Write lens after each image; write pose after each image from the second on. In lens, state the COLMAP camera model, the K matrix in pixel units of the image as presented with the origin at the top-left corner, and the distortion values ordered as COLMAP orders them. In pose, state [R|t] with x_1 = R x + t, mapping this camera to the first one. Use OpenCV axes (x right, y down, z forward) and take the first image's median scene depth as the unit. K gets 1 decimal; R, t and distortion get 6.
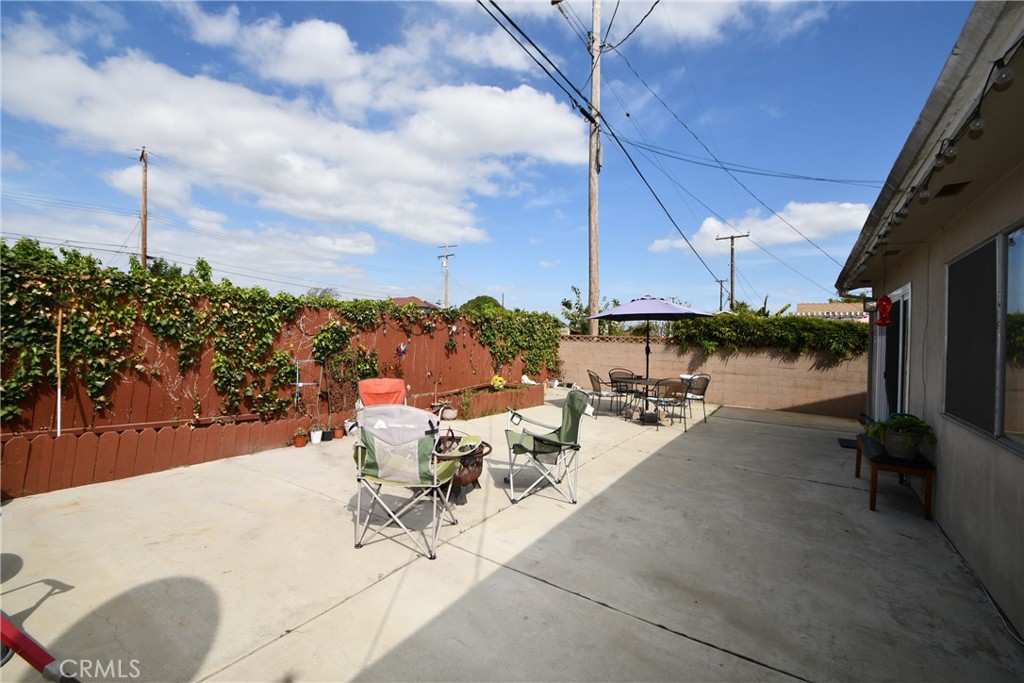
lens RADIAL K [[452.7, 0, 490.7], [0, 452.7, 336.2], [0, 0, 1]] dist [-0.001766, -0.007079]
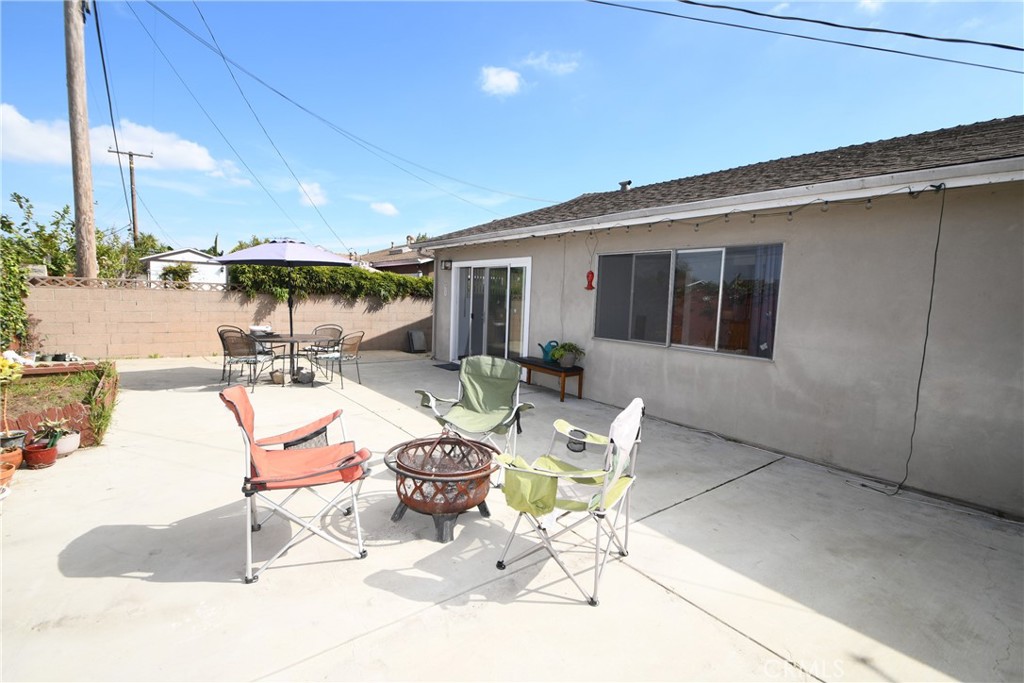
lens RADIAL K [[452.7, 0, 512.7], [0, 452.7, 343.4], [0, 0, 1]] dist [-0.001766, -0.007079]
pose [[0.308648, -0.118749, 0.943735, -0.252279], [-0.026707, 0.990703, 0.133393, -0.012813], [-0.950801, -0.066376, 0.302607, 0.238959]]
